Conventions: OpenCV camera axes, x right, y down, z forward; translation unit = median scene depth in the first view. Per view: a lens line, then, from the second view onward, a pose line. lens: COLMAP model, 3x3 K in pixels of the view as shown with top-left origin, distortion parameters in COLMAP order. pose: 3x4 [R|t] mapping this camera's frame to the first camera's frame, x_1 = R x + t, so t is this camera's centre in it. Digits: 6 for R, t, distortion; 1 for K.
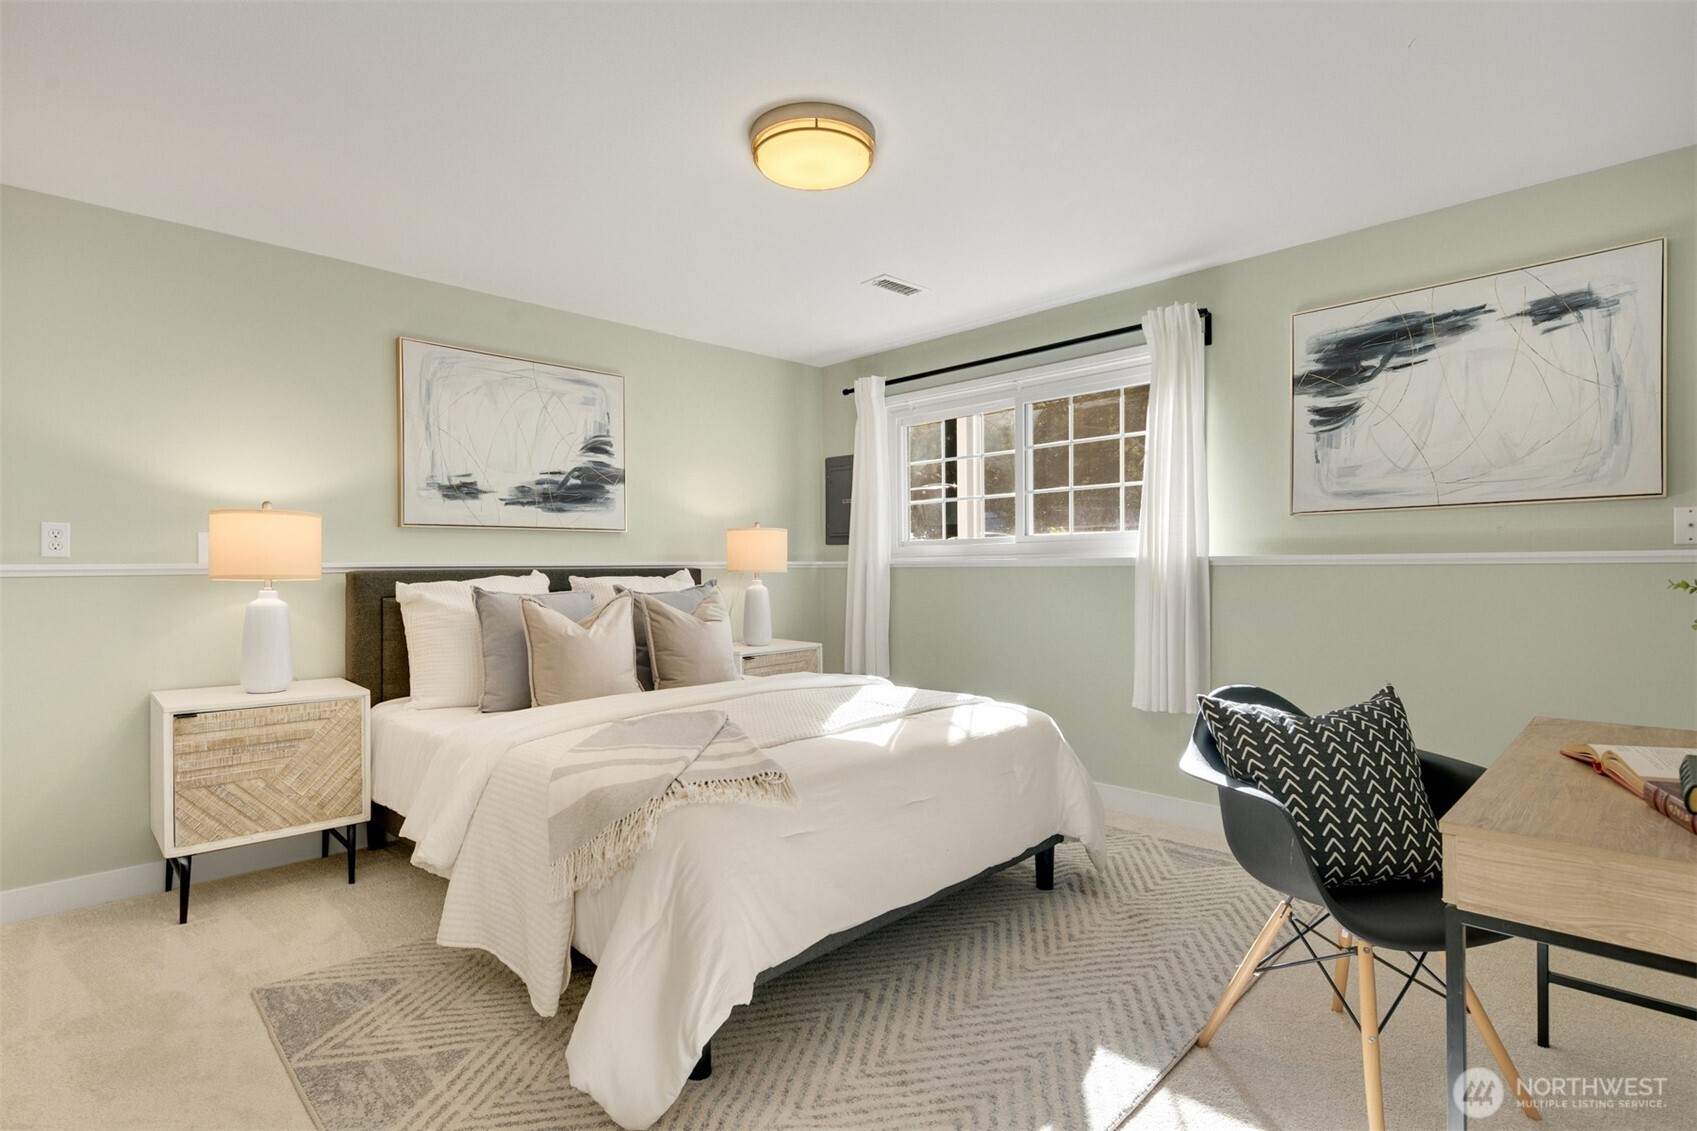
lens RADIAL K [[822.6, 0, 843.1], [0, 822.6, 571.6], [0, 0, 1]] dist [0.007883, -0.005985]
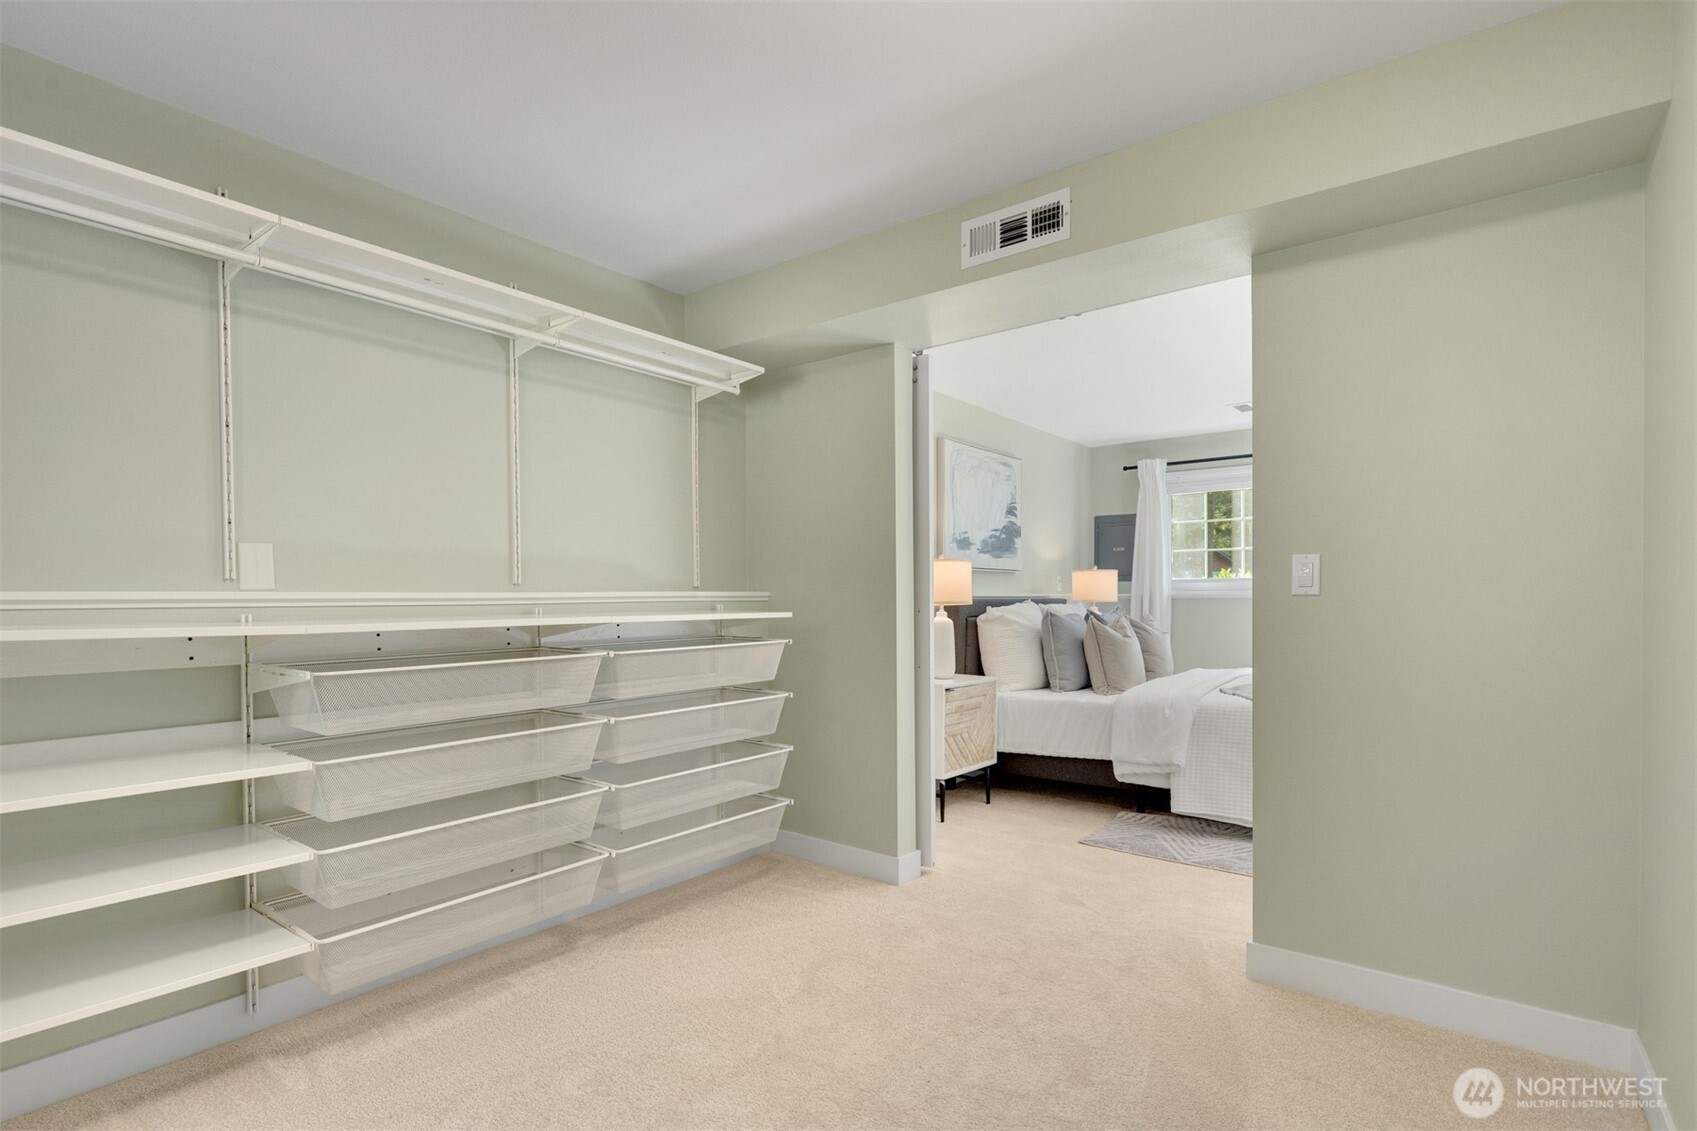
lens RADIAL K [[822.6, 0, 826.4], [0, 822.6, 606.7], [0, 0, 1]] dist [0.007883, -0.005985]
pose [[0.993493, 0.000068, 0.113895, -0.861236], [-0.000235, 0.999999, 0.001453, 0.009003], [-0.113895, -0.001470, 0.993492, -0.384043]]
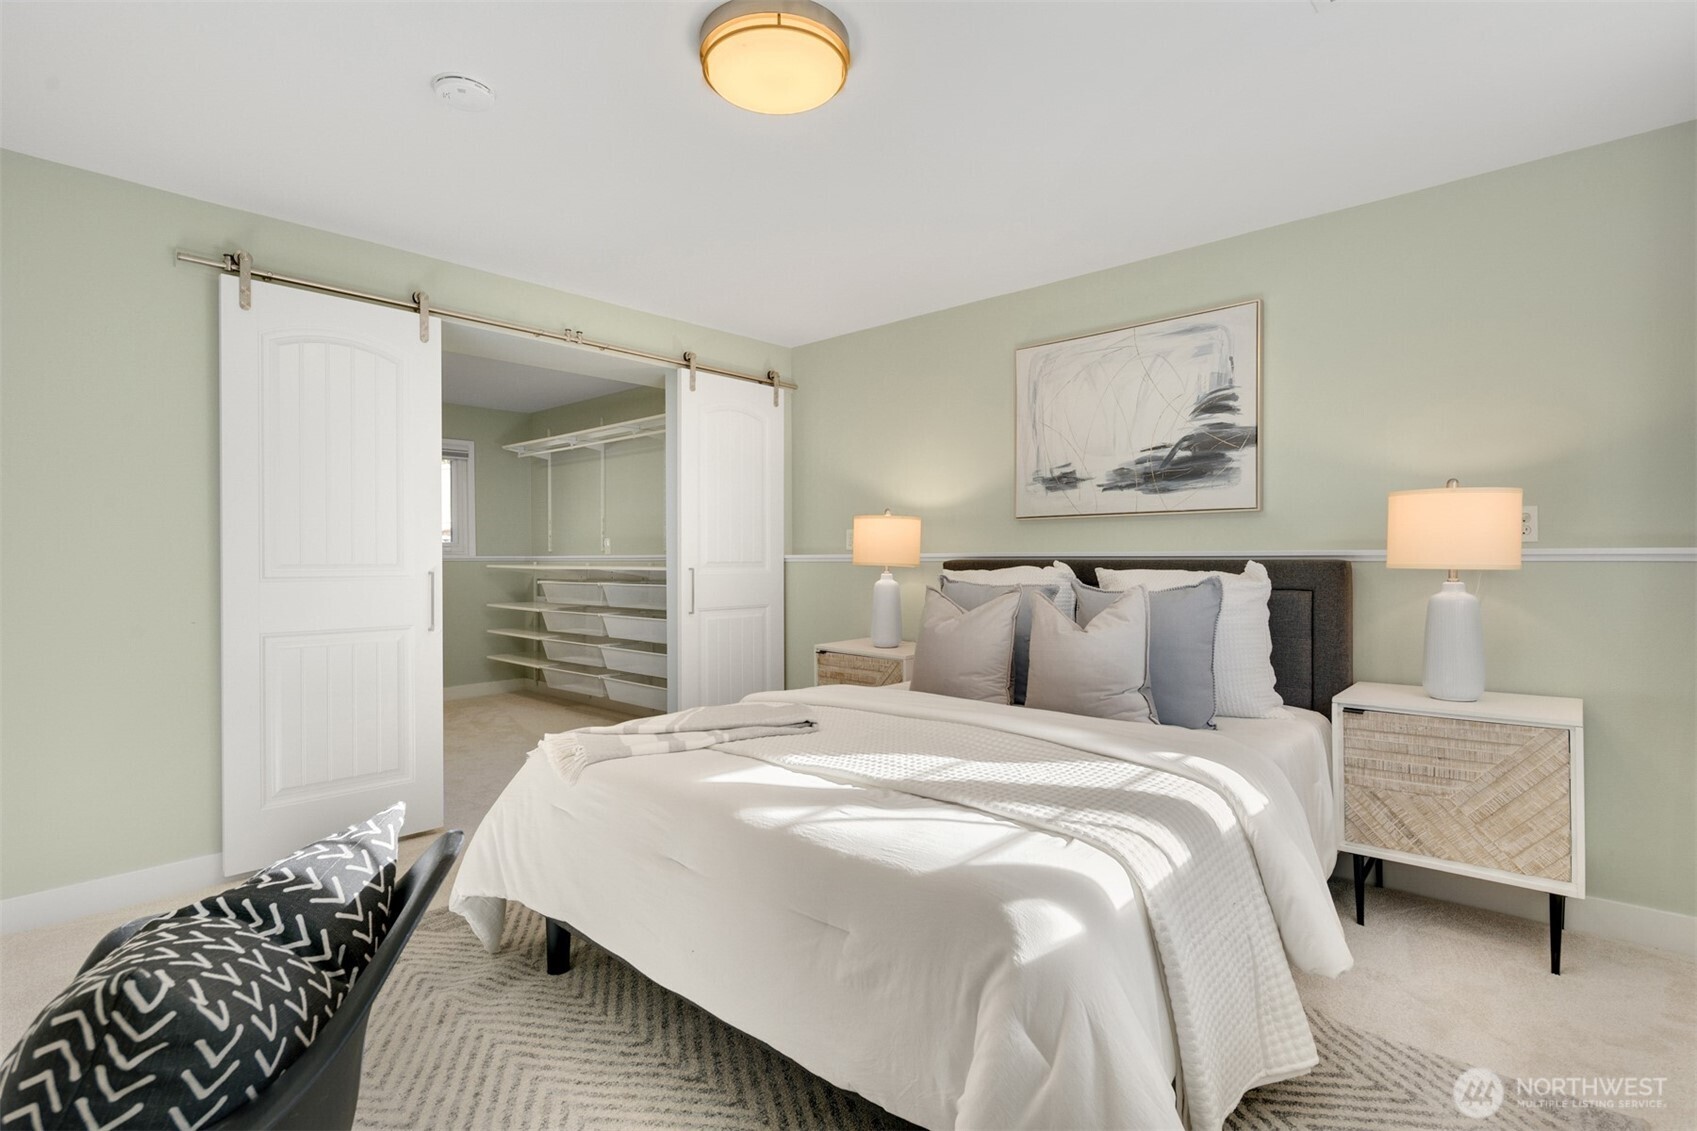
lens RADIAL K [[822.6, 0, 832.1], [0, 822.6, 561.7], [0, 0, 1]] dist [0.007883, -0.005985]
pose [[0.033873, 0.008177, -0.999393, 0.533276], [-0.009189, 0.999927, 0.007870, -0.005548], [0.999384, 0.008917, 0.033946, 0.686311]]
